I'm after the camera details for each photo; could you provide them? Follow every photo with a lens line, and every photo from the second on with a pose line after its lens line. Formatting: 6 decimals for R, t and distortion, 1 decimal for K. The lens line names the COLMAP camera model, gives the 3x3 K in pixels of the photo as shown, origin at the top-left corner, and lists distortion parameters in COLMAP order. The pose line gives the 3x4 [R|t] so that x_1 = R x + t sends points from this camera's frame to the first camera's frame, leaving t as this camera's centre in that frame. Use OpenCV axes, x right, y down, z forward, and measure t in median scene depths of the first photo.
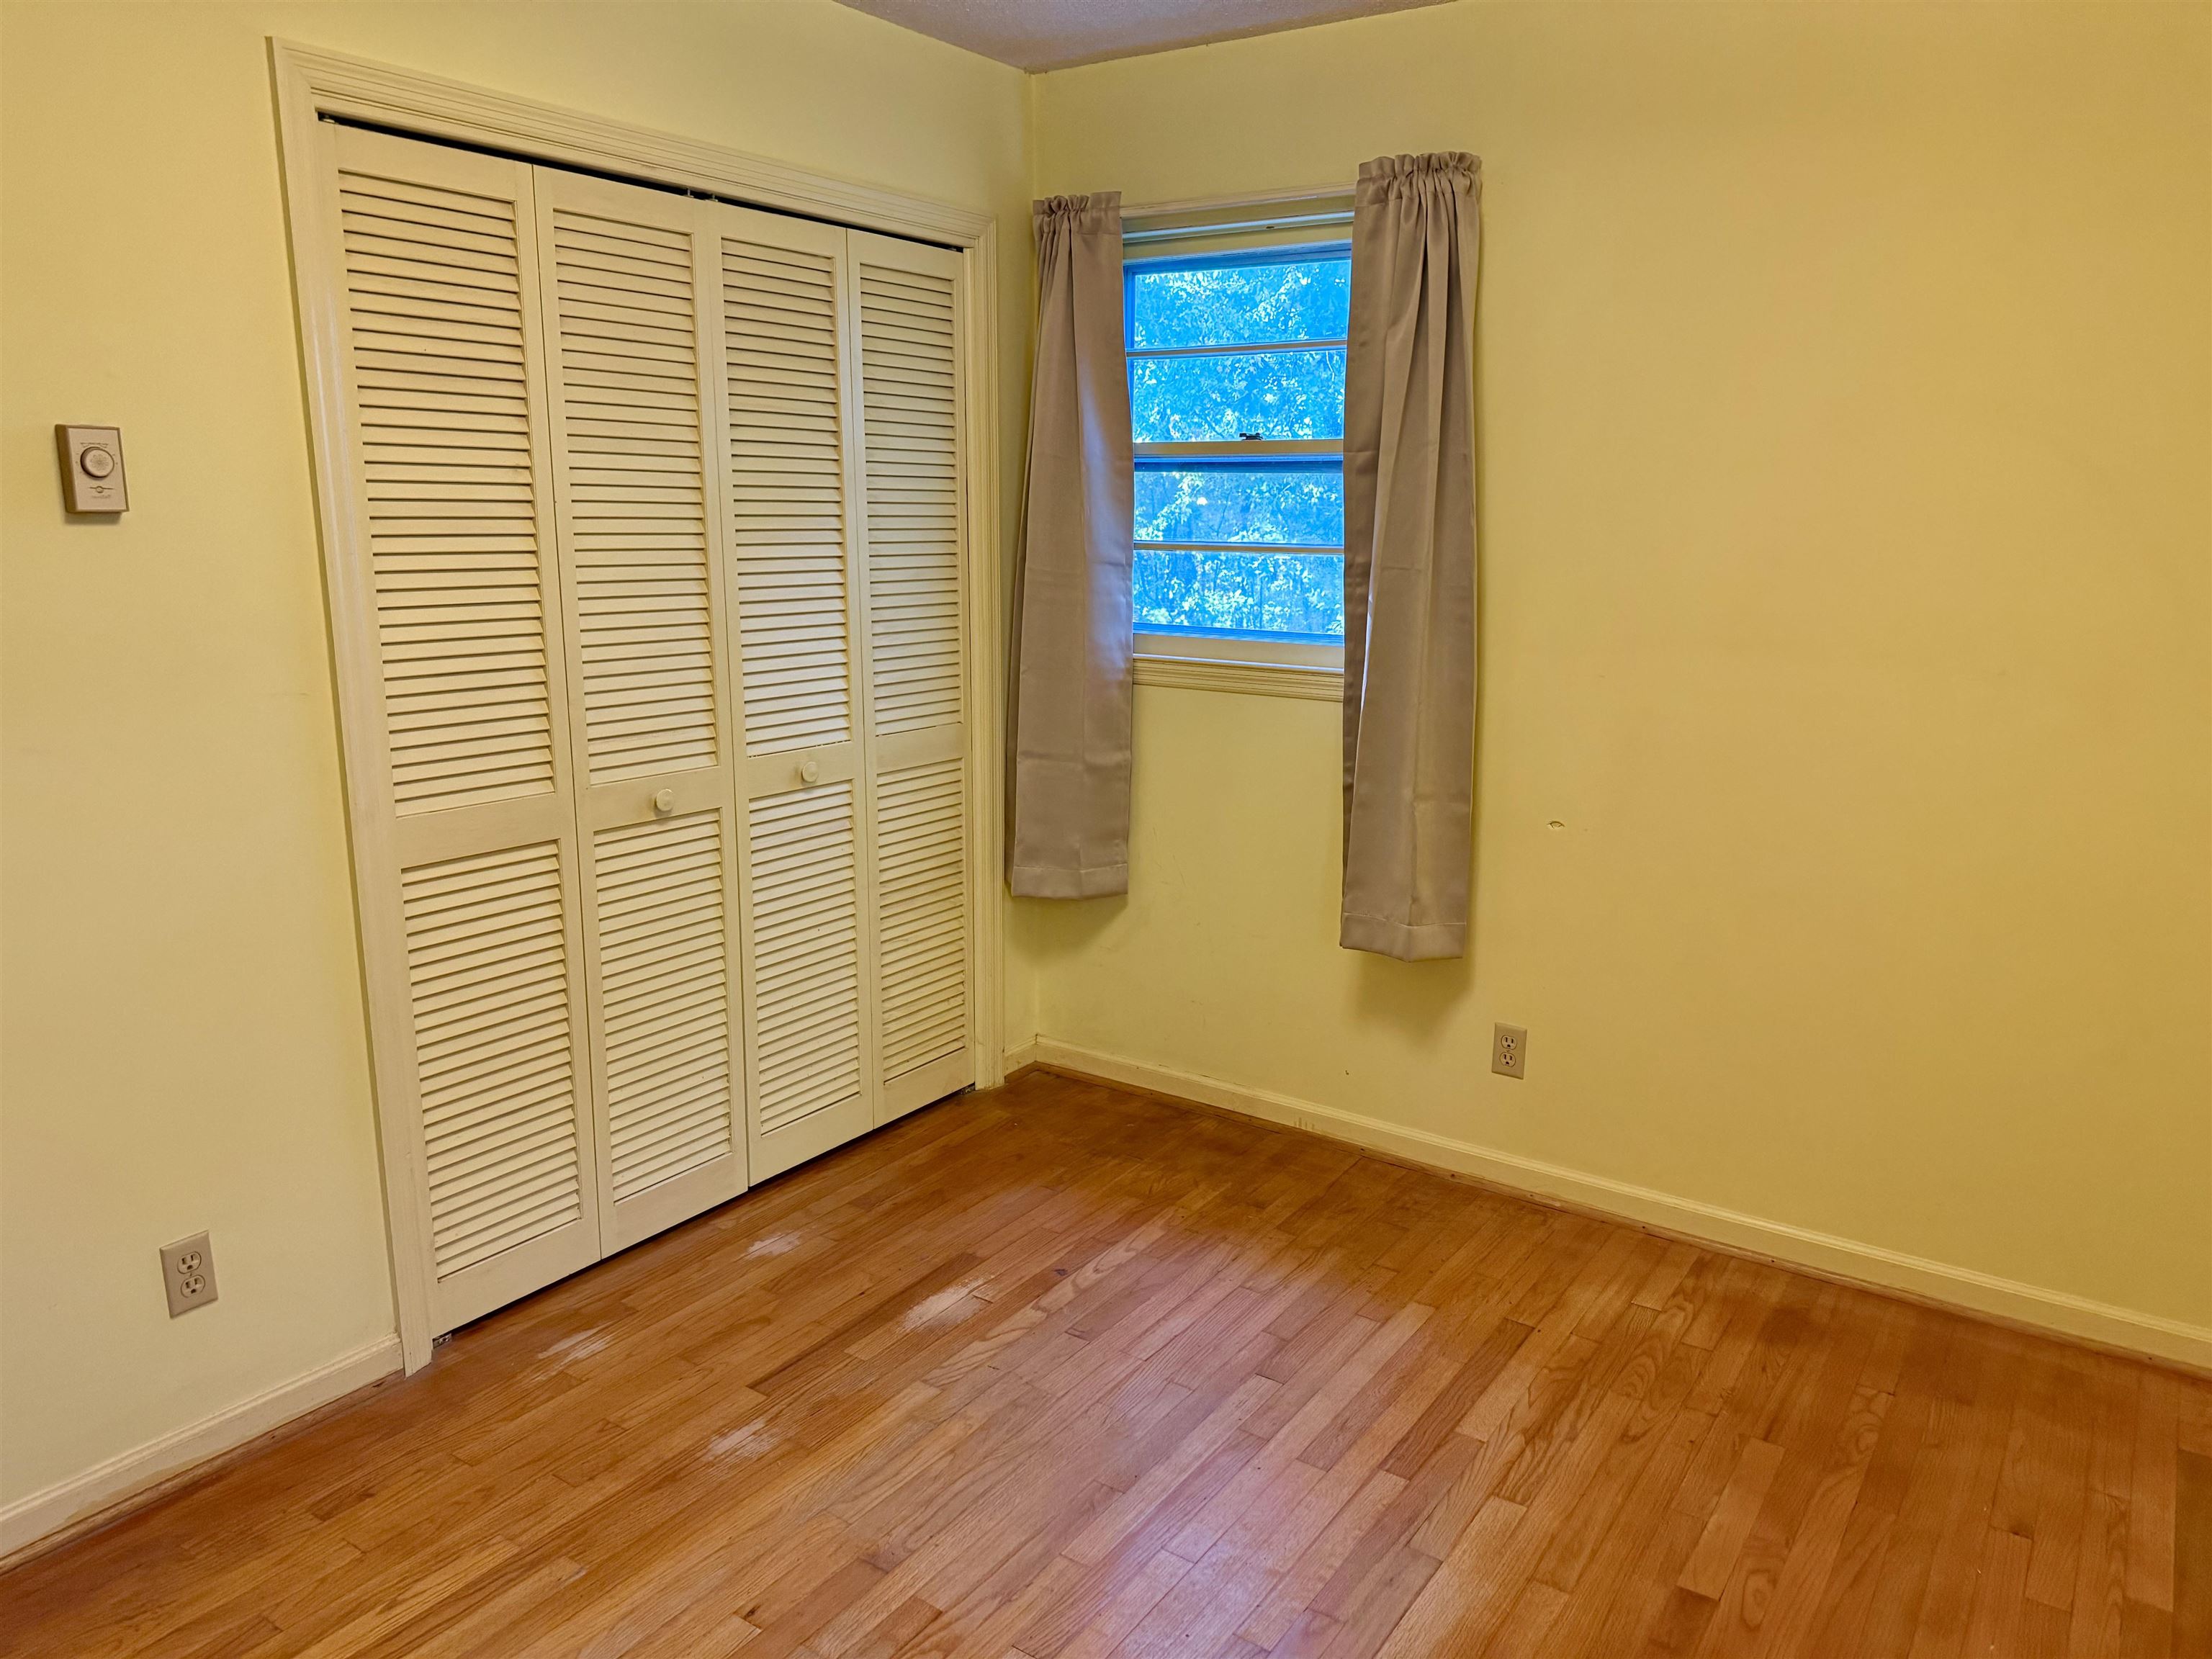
lens RADIAL K [[1567.8, 0, 1117.5], [0, 1567.8, 865.3], [0, 0, 1]] dist [0.042362, -0.004635]
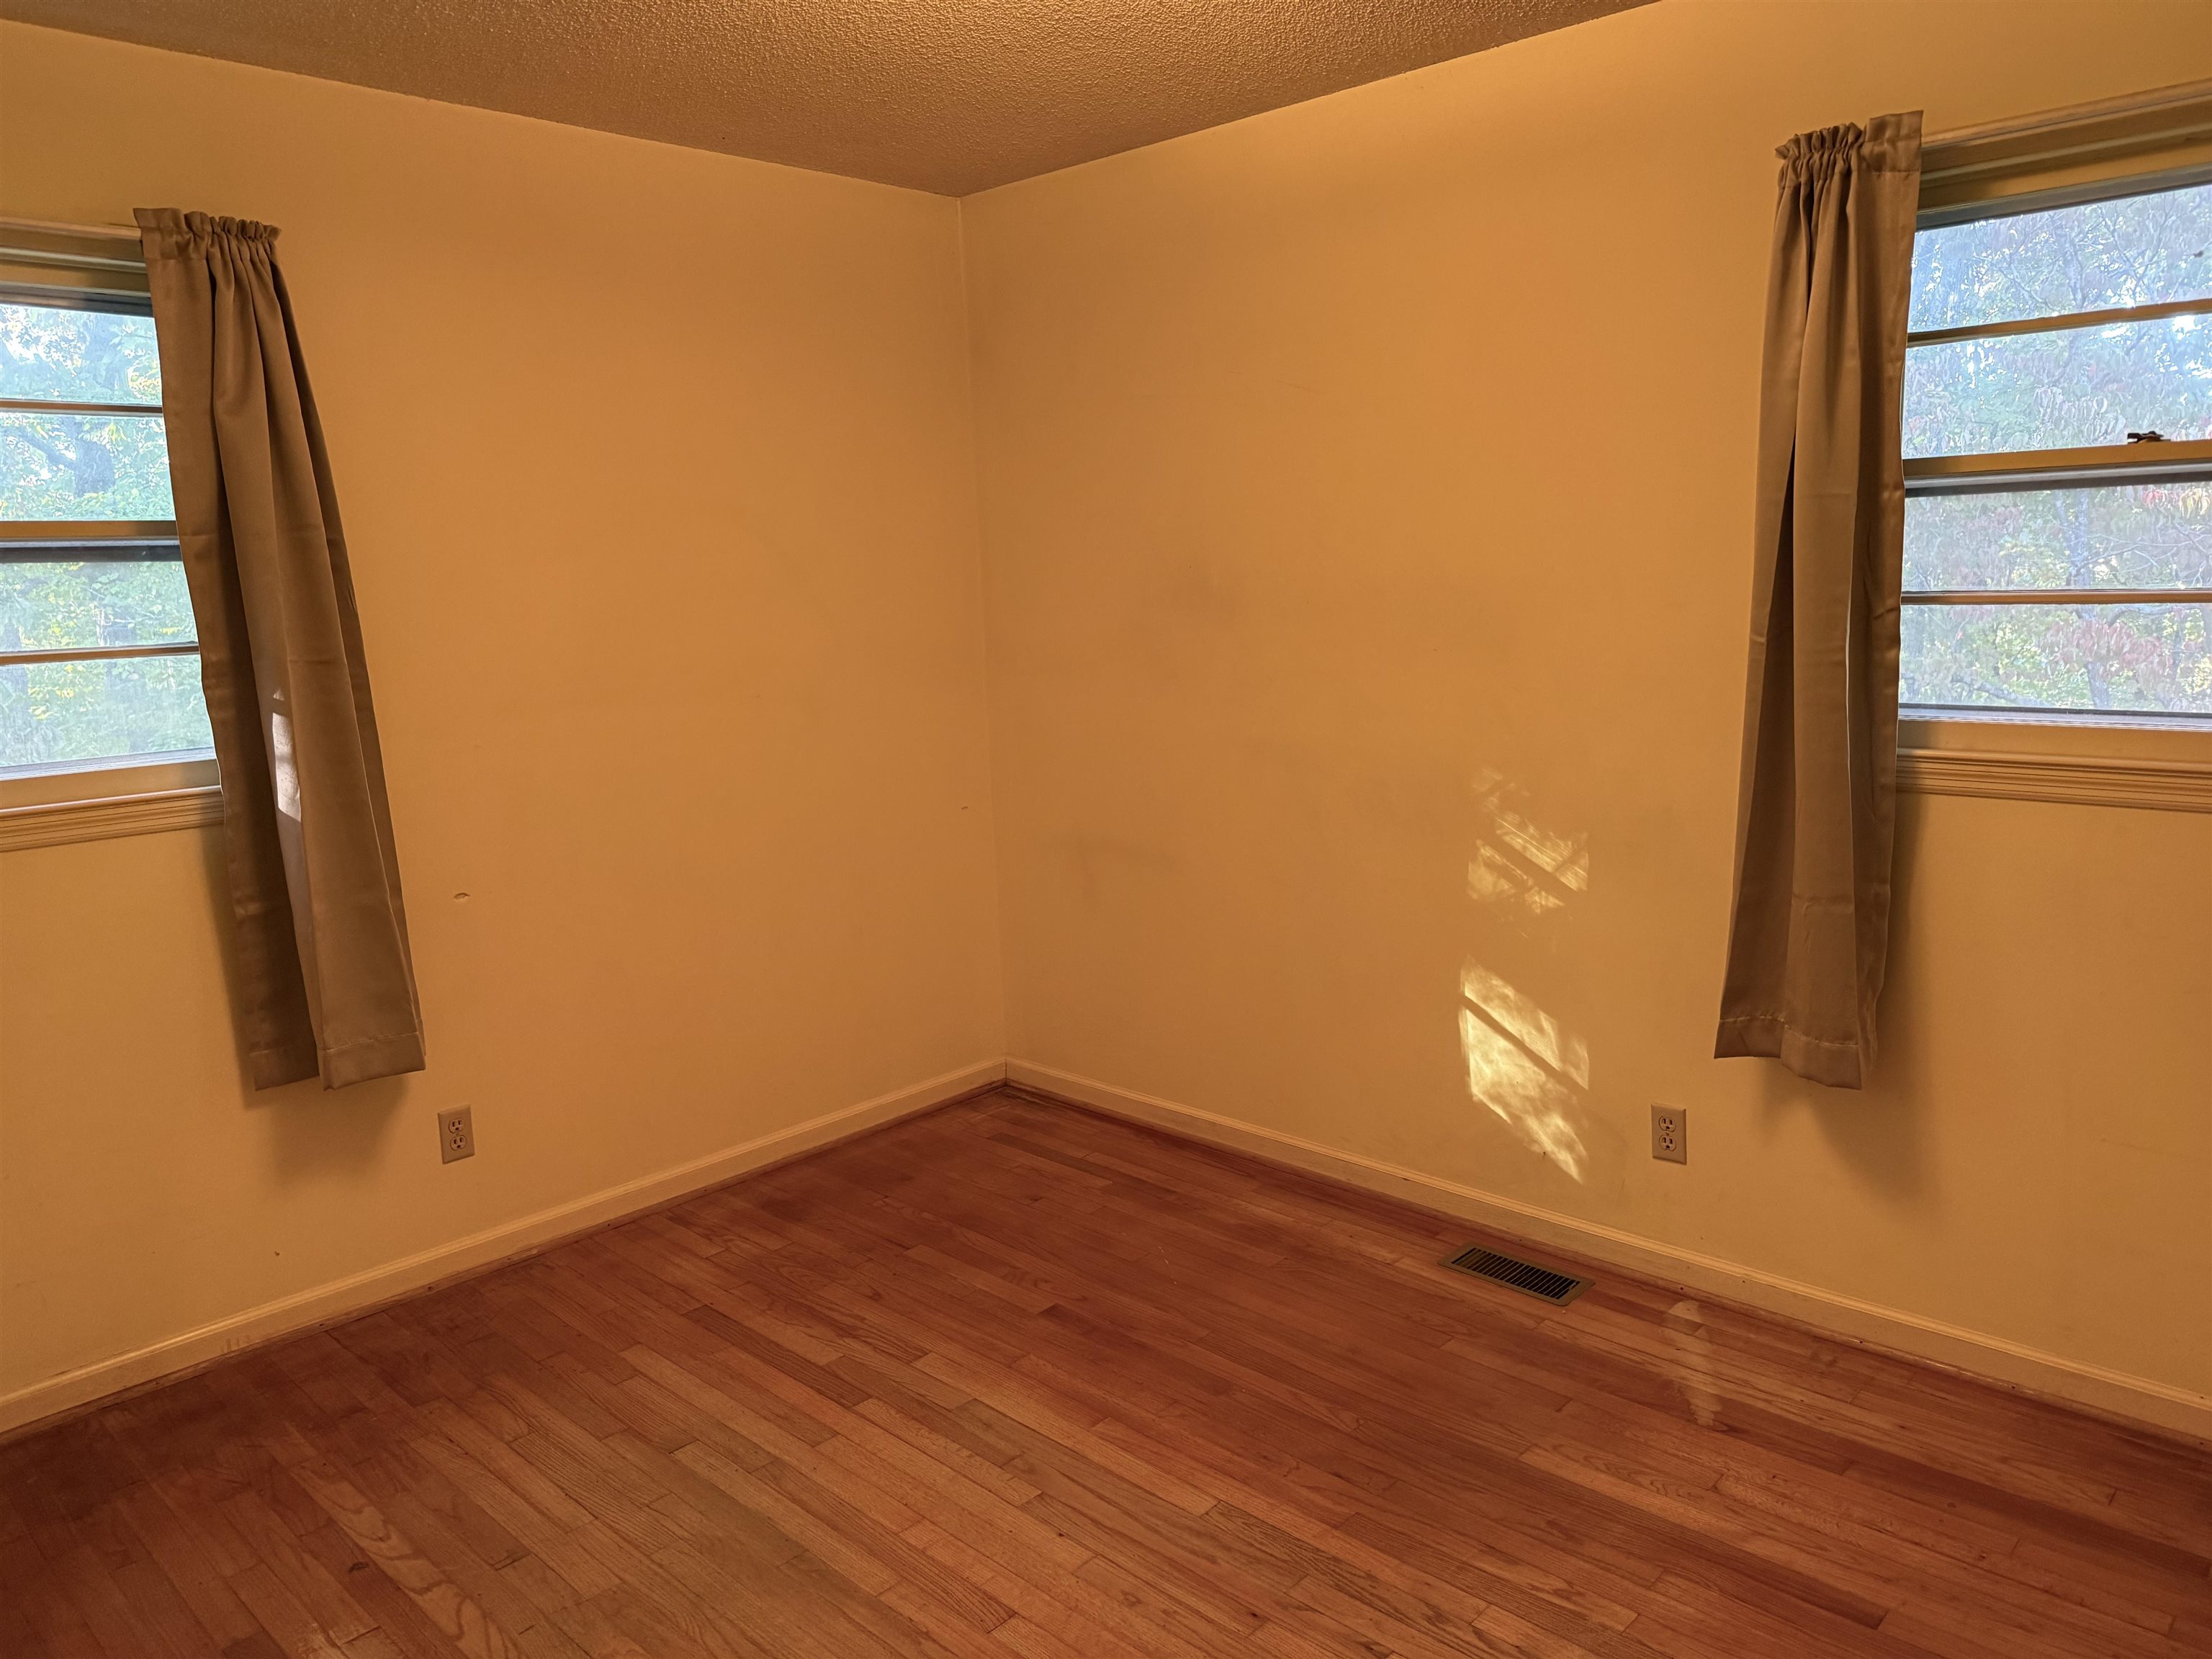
lens RADIAL K [[1567.8, 0, 1117.5], [0, 1567.8, 865.3], [0, 0, 1]] dist [0.042362, -0.004635]
pose [[0.162919, -0.208907, 0.964269, -0.704831], [0.264670, 0.950760, 0.161263, -0.108126], [-0.950477, 0.228941, 0.210188, 0.413289]]
